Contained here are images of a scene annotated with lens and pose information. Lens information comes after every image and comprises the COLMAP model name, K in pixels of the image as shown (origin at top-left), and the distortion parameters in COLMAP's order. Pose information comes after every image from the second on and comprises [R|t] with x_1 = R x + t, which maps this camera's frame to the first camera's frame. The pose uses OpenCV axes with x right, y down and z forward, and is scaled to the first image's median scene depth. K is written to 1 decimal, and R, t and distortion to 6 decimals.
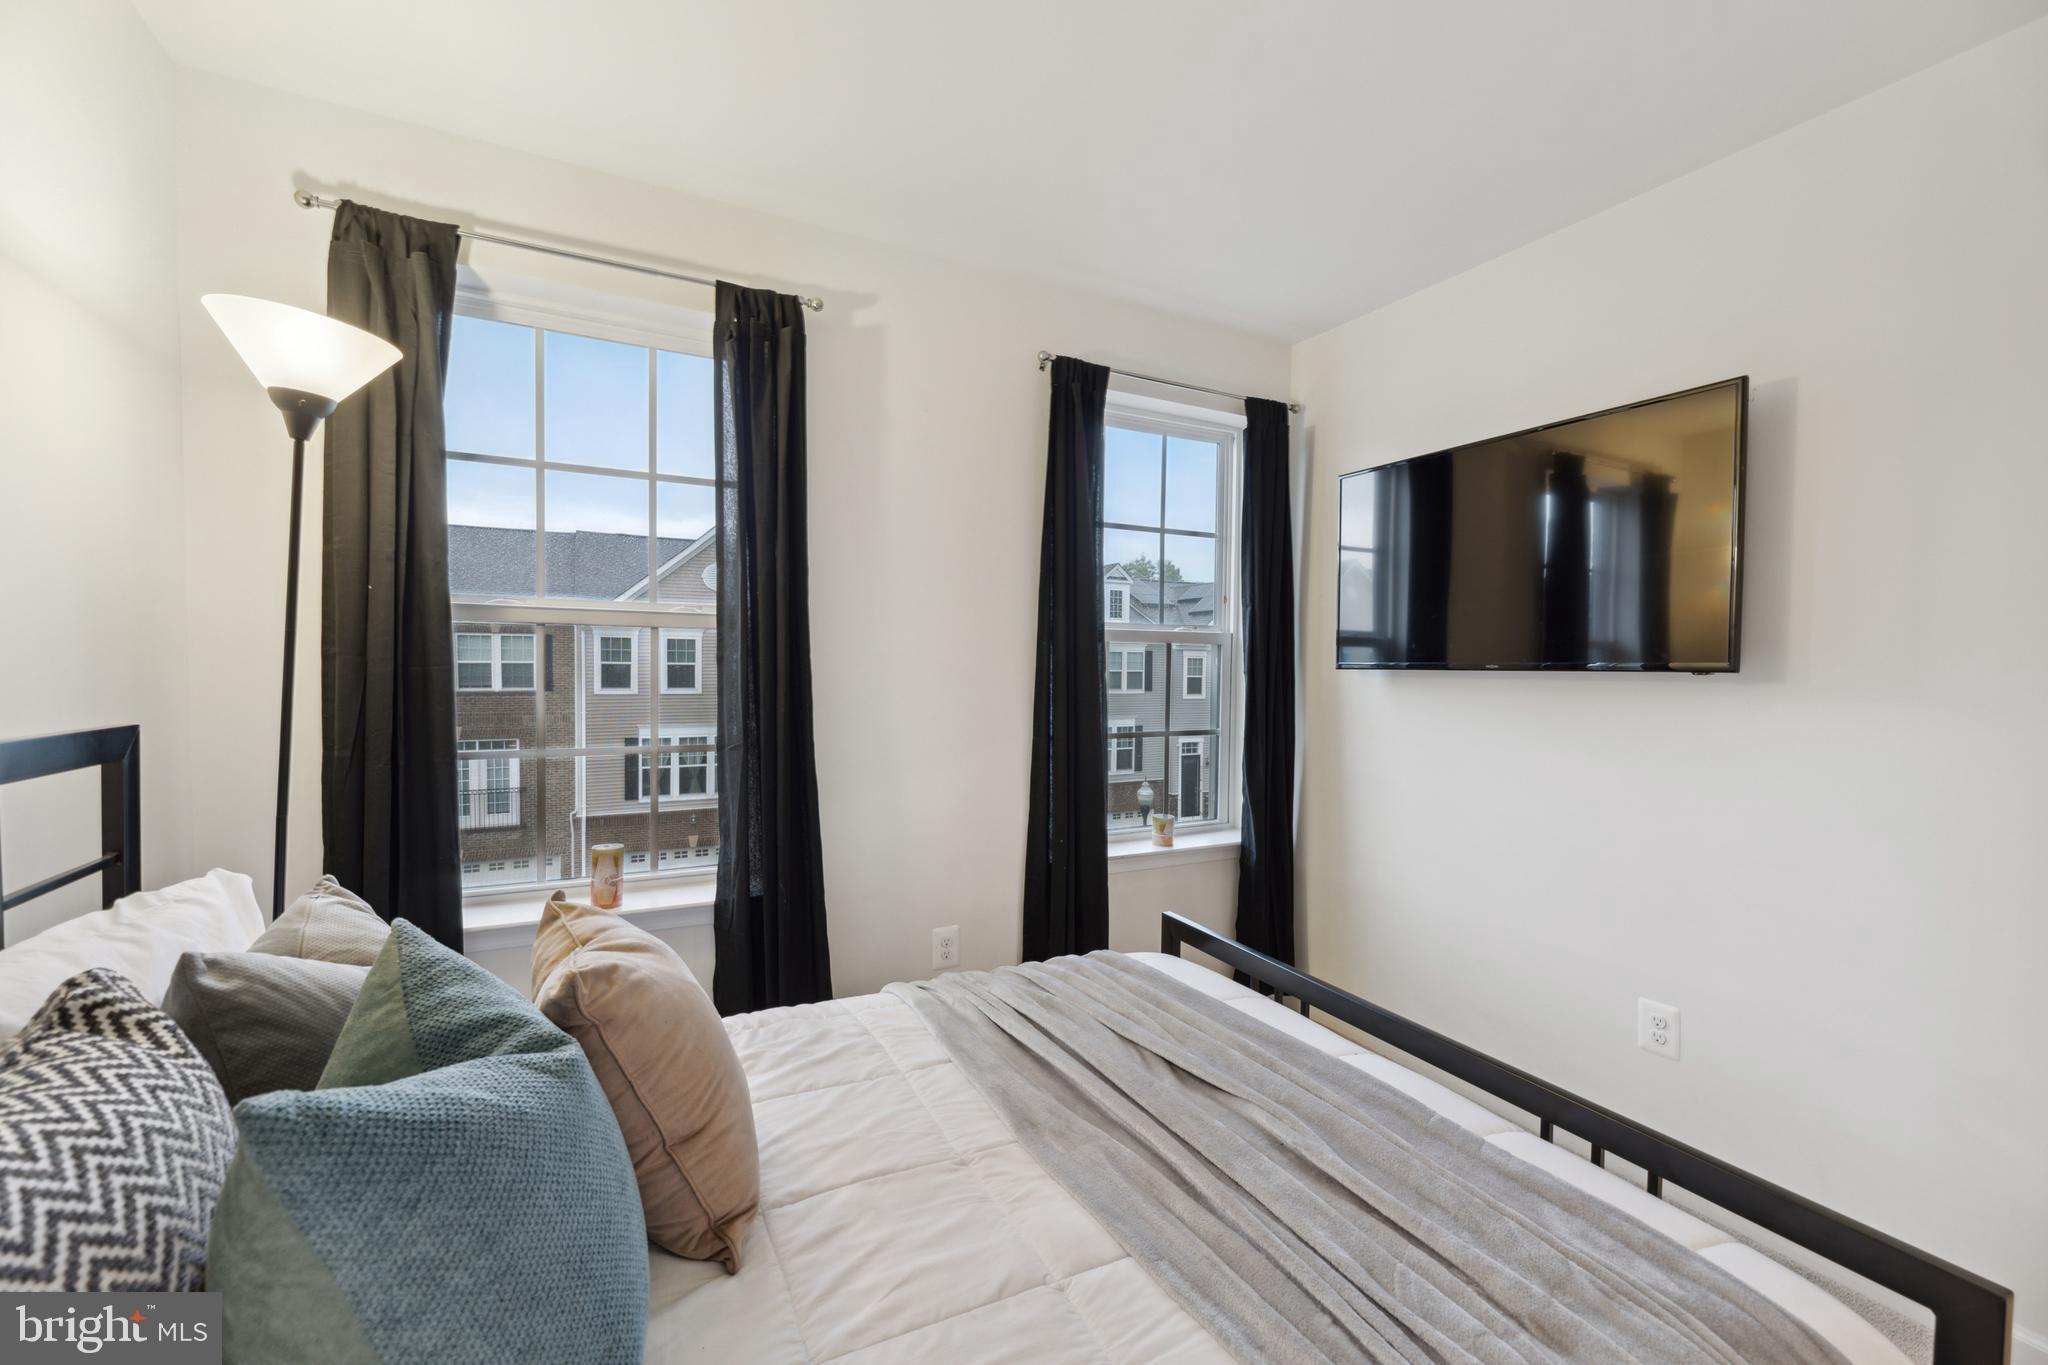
lens RADIAL K [[831.9, 0, 1031.8], [0, 831.9, 684.3], [0, 0, 1]] dist [0.002139, 0.000475]
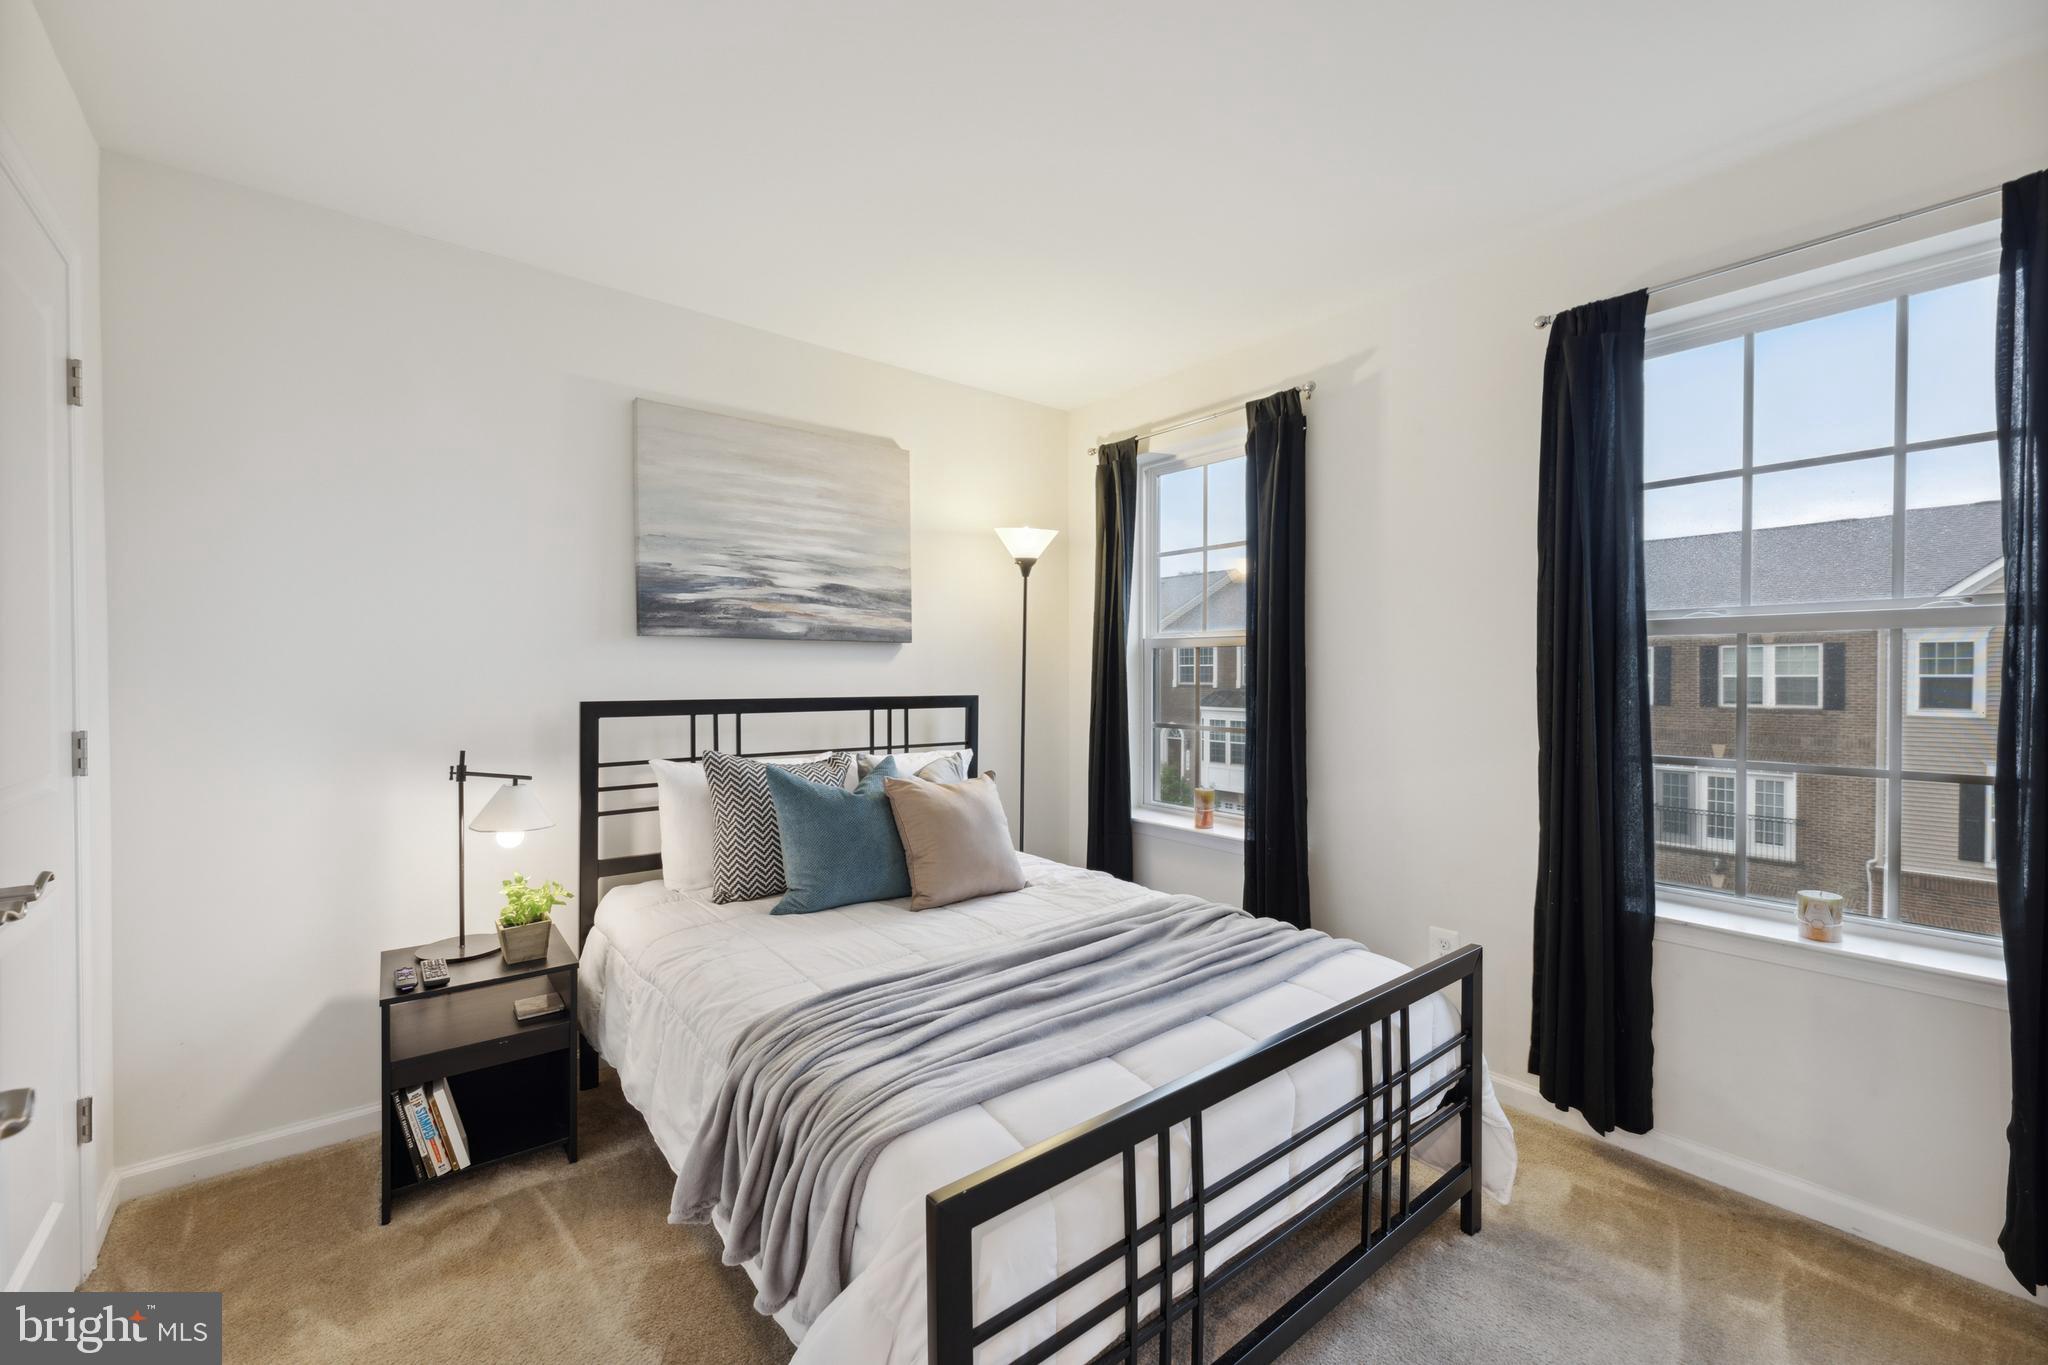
lens RADIAL K [[828.1, 0, 1026.1], [0, 828.1, 669.1], [0, 0, 1]] dist [0.003660, -0.000309]
pose [[0.201520, -0.015697, -0.979359, 0.146428], [-0.020552, 0.999584, -0.020250, 0.001461], [0.979269, 0.024208, 0.201114, 0.055551]]
